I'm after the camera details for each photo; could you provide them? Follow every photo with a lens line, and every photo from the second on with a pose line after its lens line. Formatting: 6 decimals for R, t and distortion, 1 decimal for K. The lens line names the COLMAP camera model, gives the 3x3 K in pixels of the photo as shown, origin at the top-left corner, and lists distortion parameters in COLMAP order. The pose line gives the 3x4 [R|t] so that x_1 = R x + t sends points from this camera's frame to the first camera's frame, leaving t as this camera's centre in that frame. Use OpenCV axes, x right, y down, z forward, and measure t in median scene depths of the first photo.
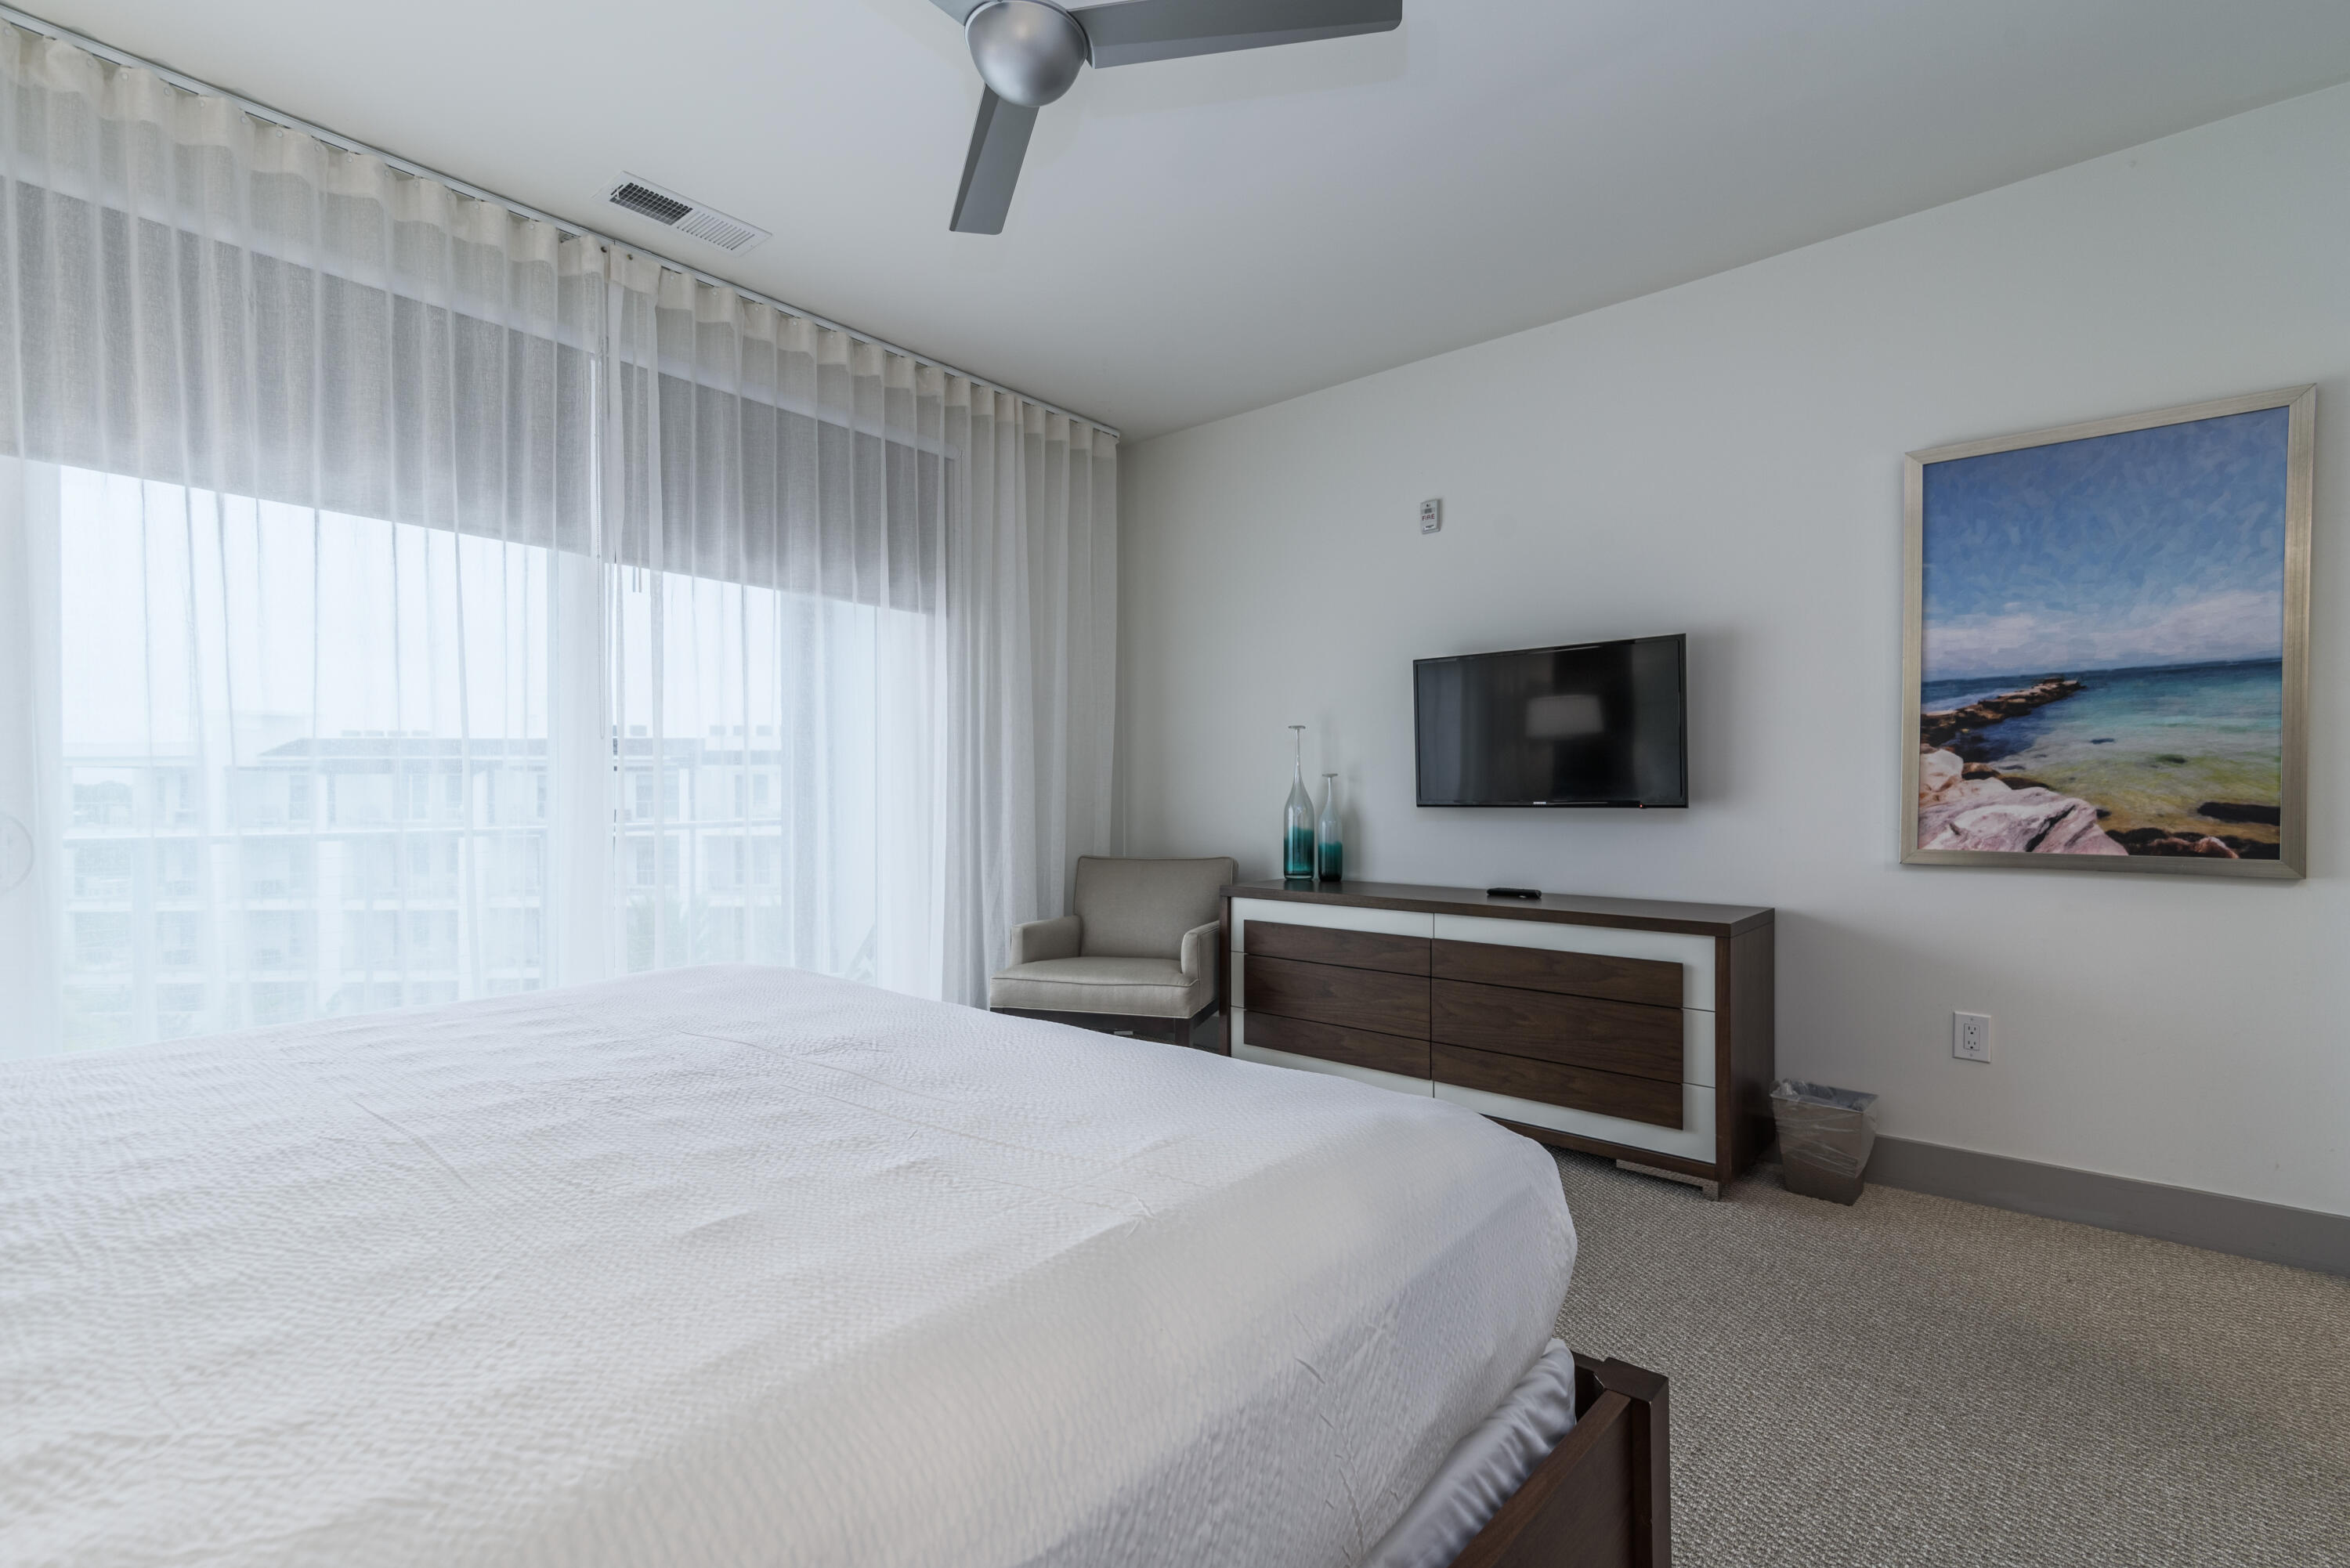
lens RADIAL K [[1048.1, 0, 1189.6], [0, 1048.1, 795.5], [0, 0, 1]] dist [0.002528, 0.000357]
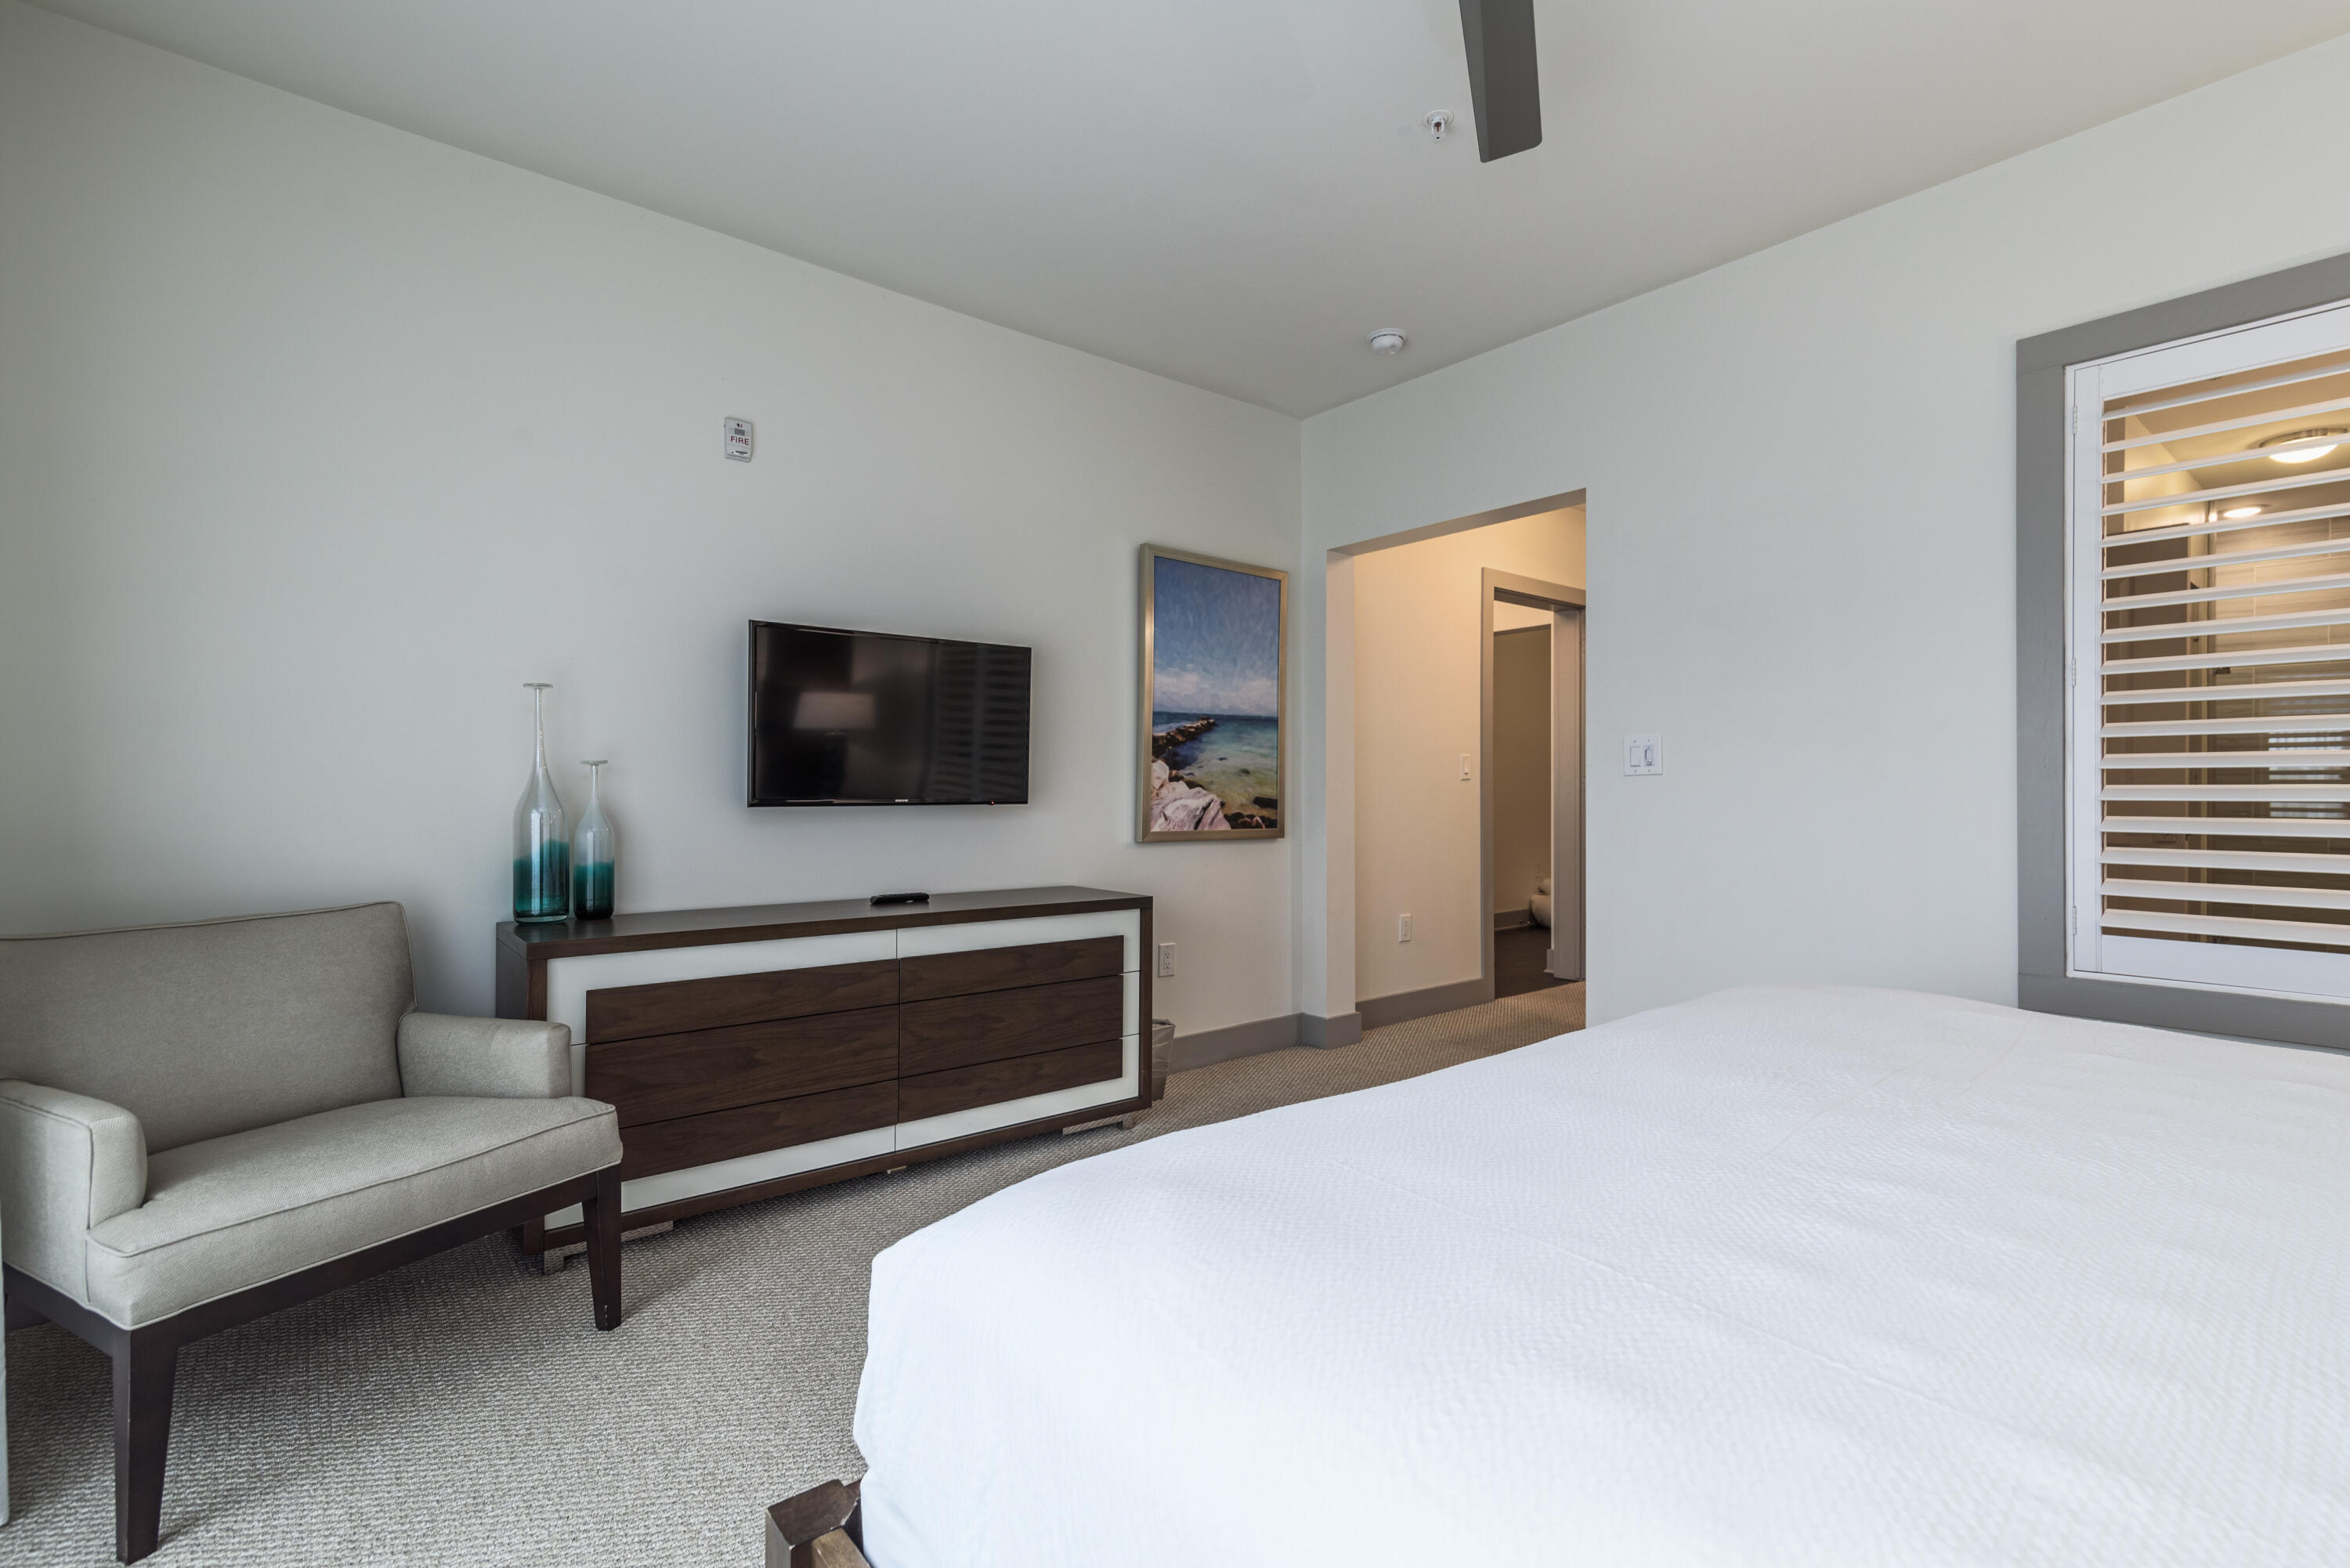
lens RADIAL K [[1048.1, 0, 1189.6], [0, 1048.1, 795.5], [0, 0, 1]] dist [0.002528, 0.000357]
pose [[0.168658, 0.002815, 0.985671, -0.647550], [0.004248, 0.999985, -0.003583, 0.008566], [-0.985665, 0.004791, 0.168644, 0.701204]]
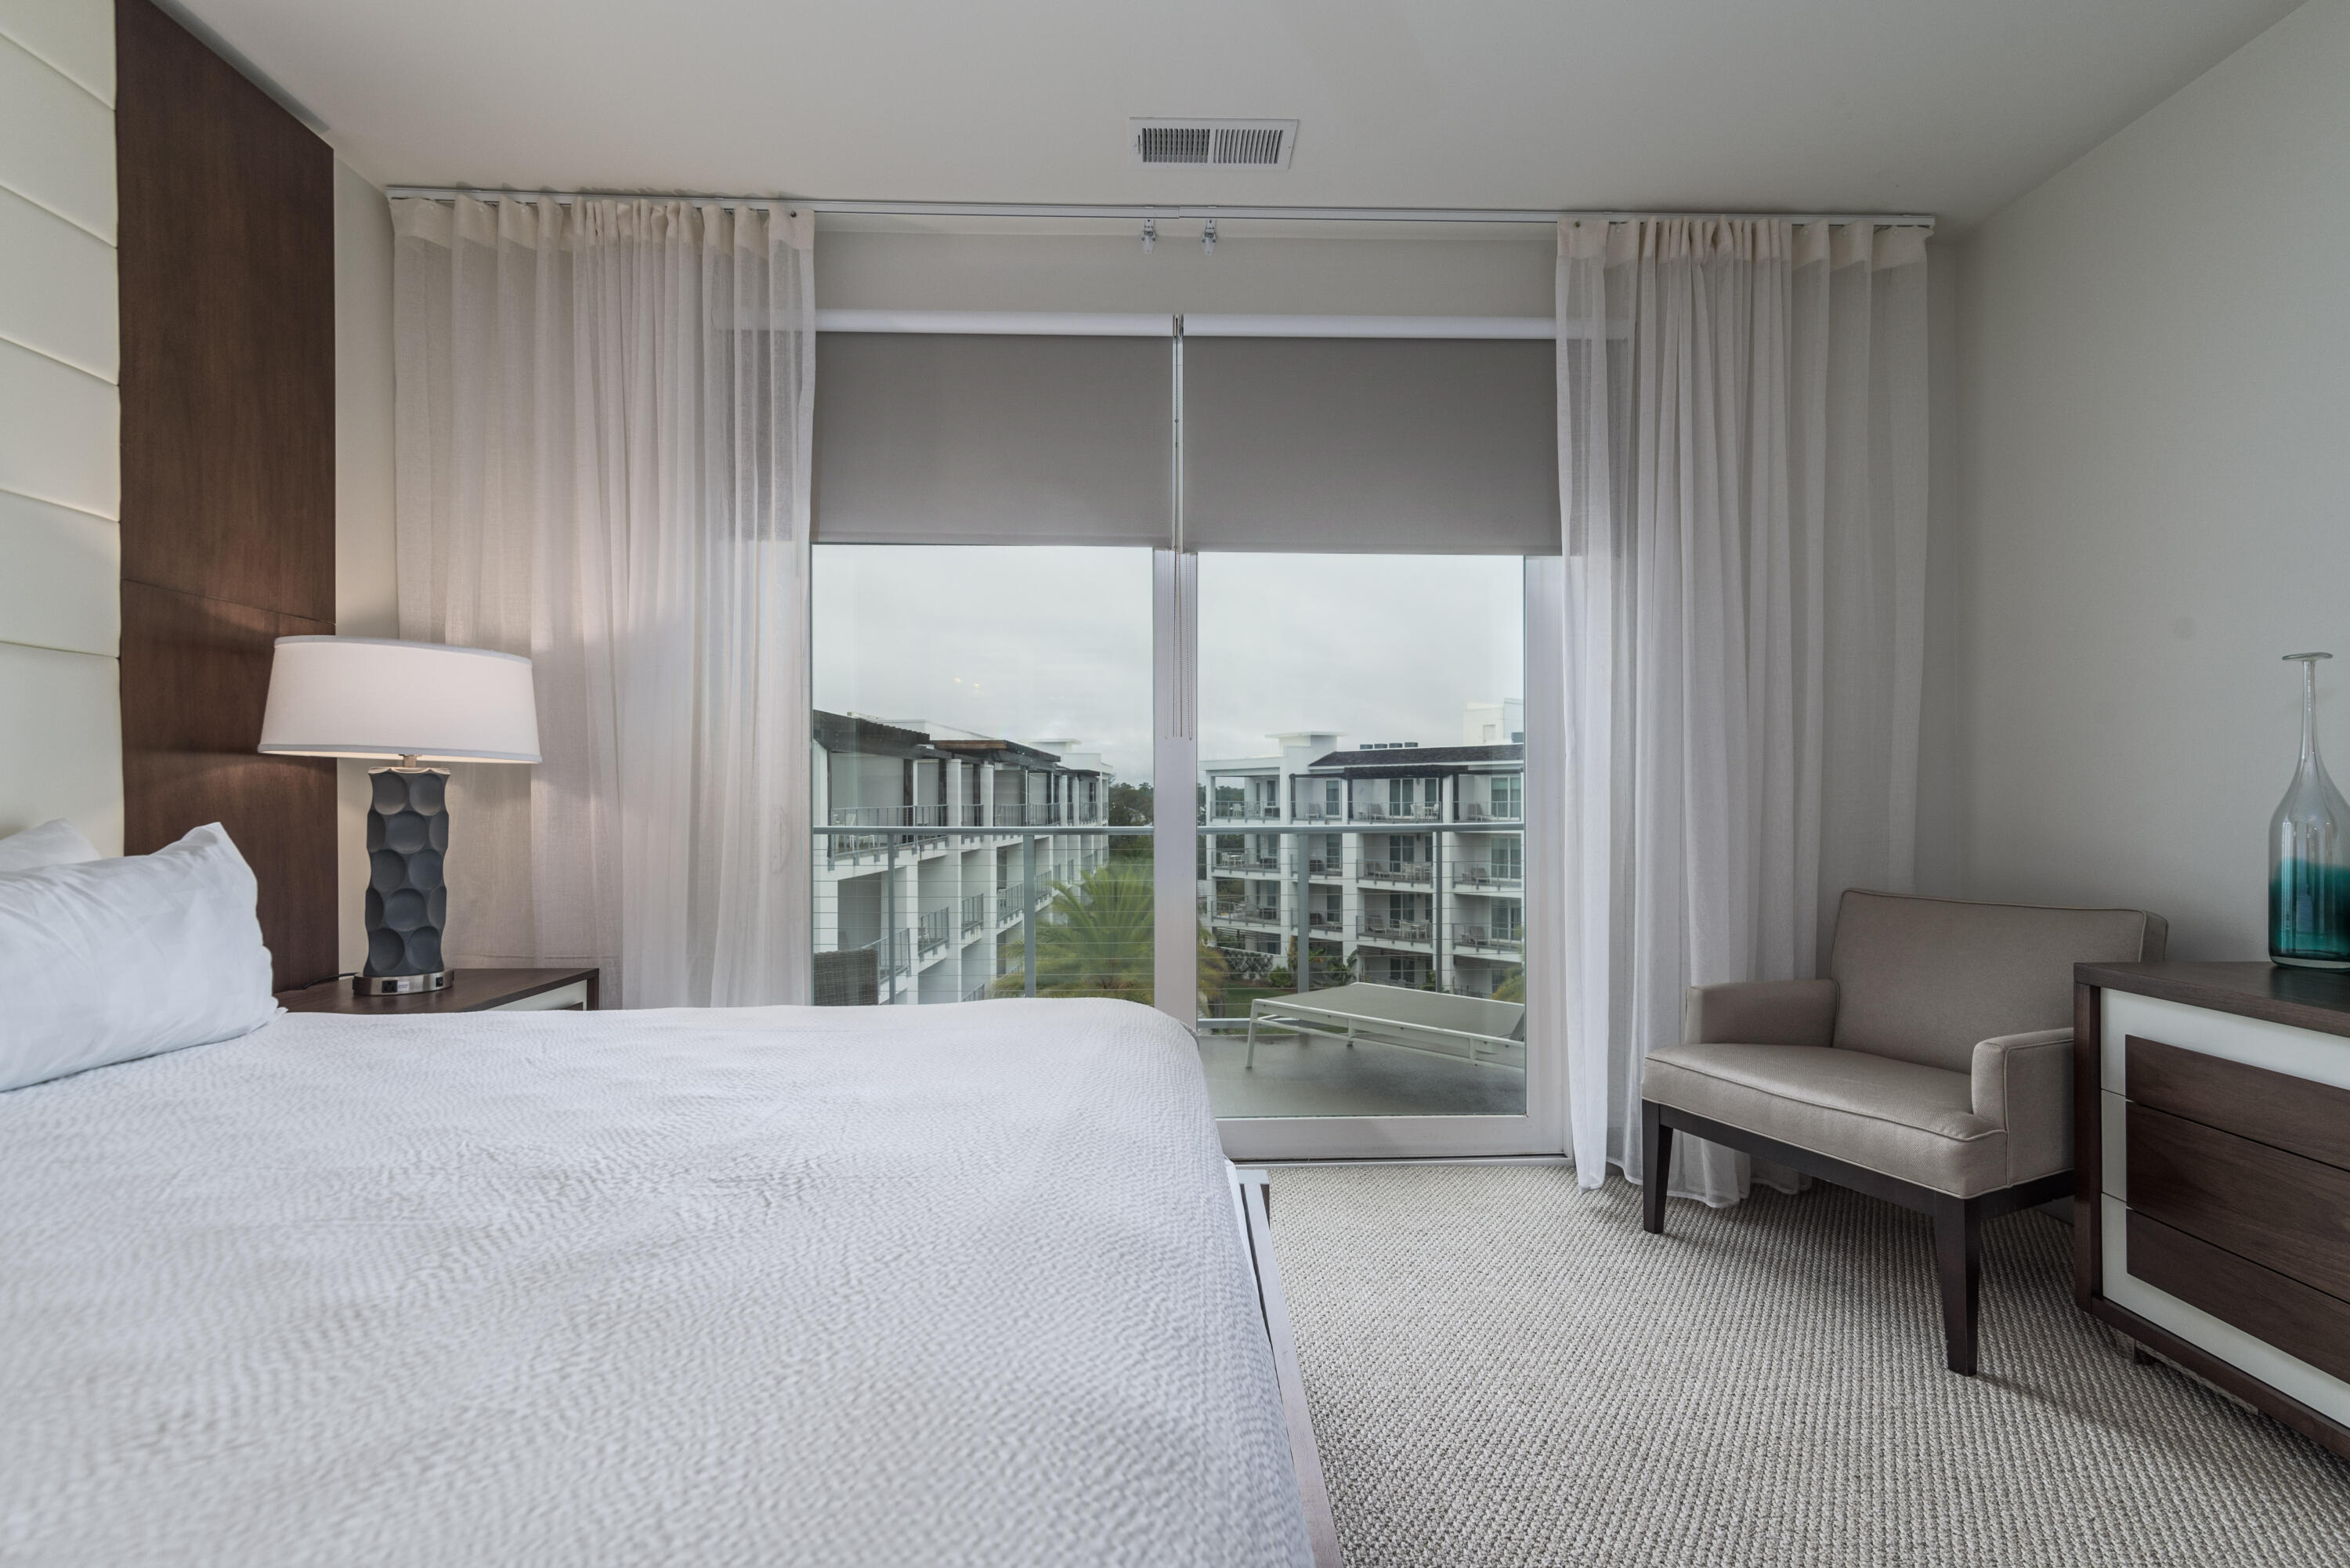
lens RADIAL K [[1048.1, 0, 1189.6], [0, 1048.1, 795.5], [0, 0, 1]] dist [0.002528, 0.000357]
pose [[0.654952, -0.001165, -0.755670, 0.184068], [0.000760, 0.999999, -0.000883, -0.000660], [0.755671, 0.000004, 0.654952, 0.396296]]
